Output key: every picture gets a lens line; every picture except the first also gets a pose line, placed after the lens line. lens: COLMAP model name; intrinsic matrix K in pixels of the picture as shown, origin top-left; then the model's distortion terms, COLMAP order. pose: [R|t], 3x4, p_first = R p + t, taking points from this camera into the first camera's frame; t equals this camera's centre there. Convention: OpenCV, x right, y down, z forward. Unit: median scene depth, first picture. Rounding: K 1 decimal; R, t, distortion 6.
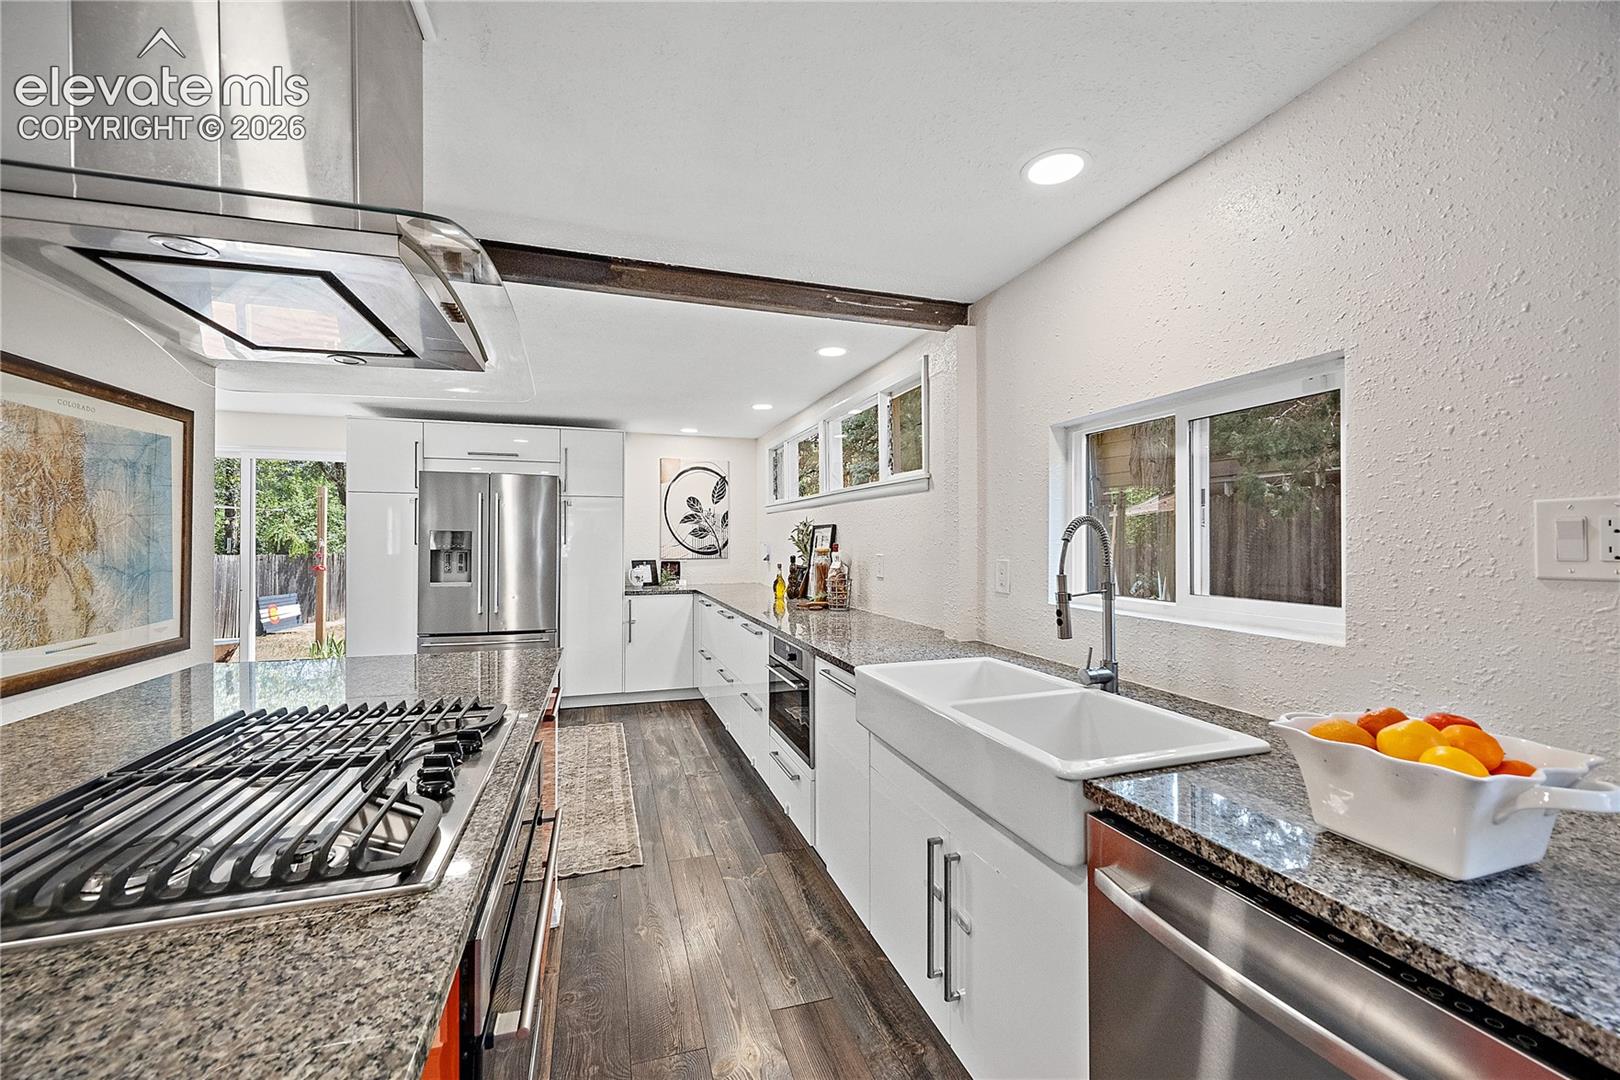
lens RADIAL K [[632.2, 0, 810.0], [0, 632.2, 540.0], [0, 0, 1]] dist [-0.001250, -0.000084]
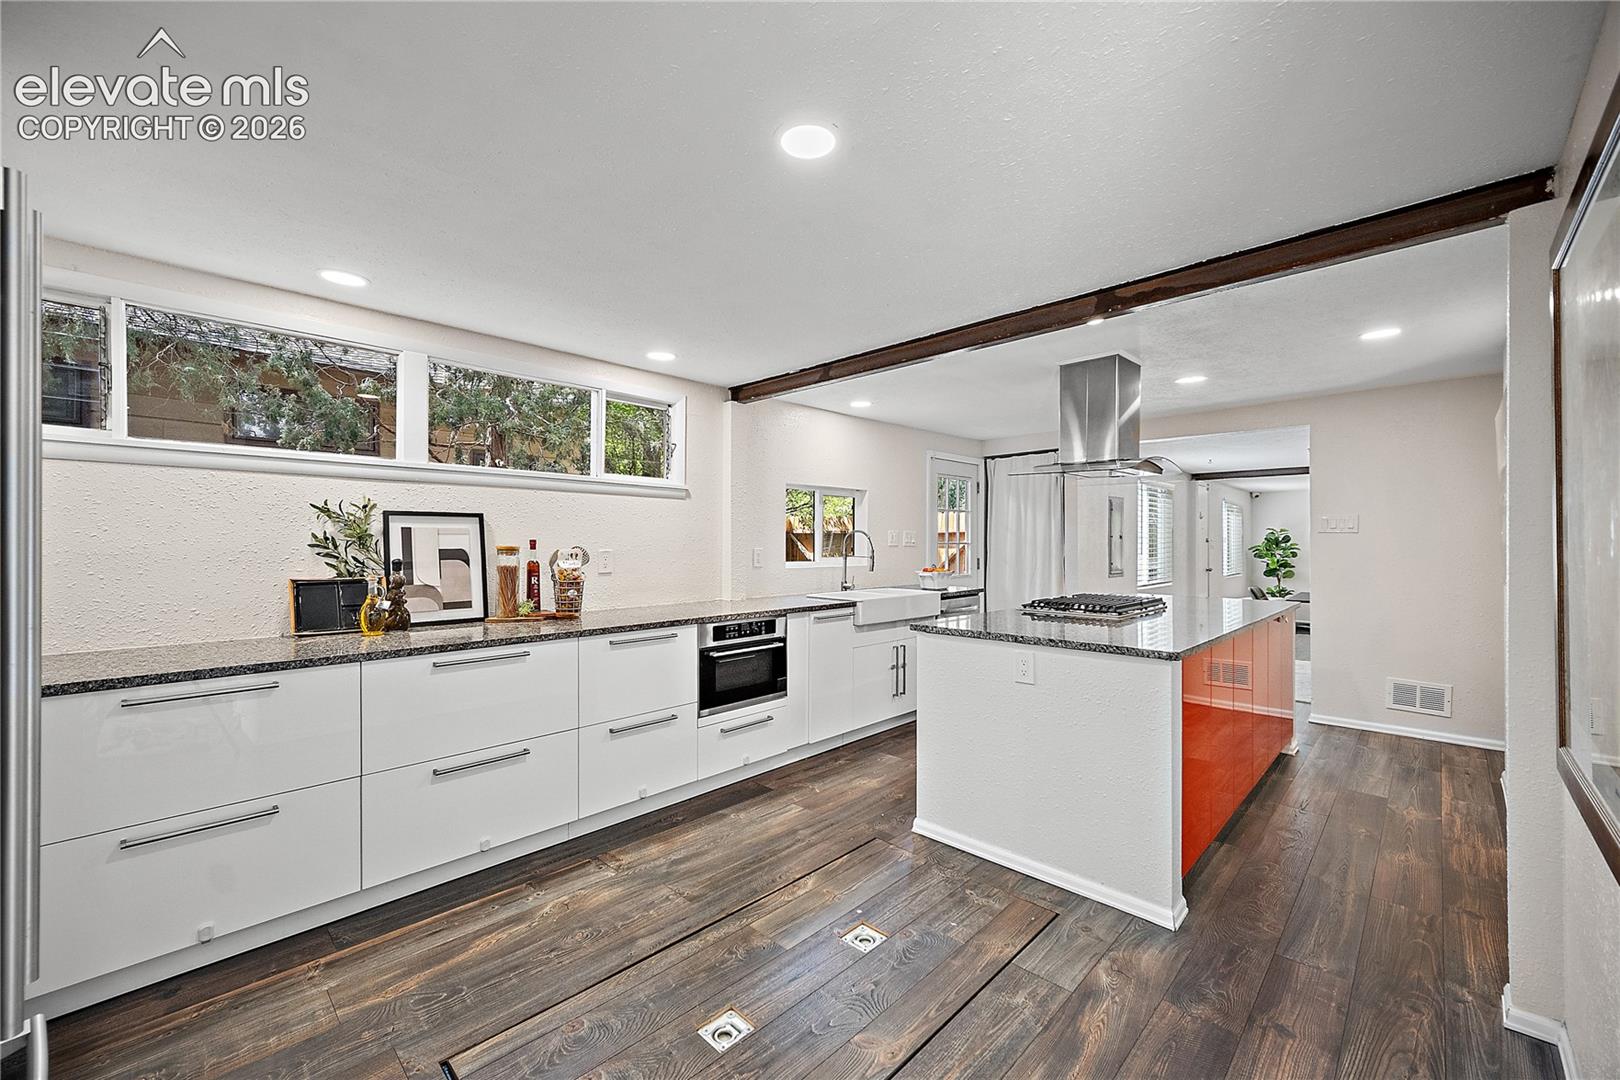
lens RADIAL K [[632.2, 0, 810.0], [0, 632.2, 540.0], [0, 0, 1]] dist [-0.001250, -0.000084]
pose [[-0.457567, 0.003857, 0.889167, -0.970017], [0.000360, 0.999991, -0.004152, 0.010876], [-0.889175, -0.001580, -0.457564, 1.206258]]
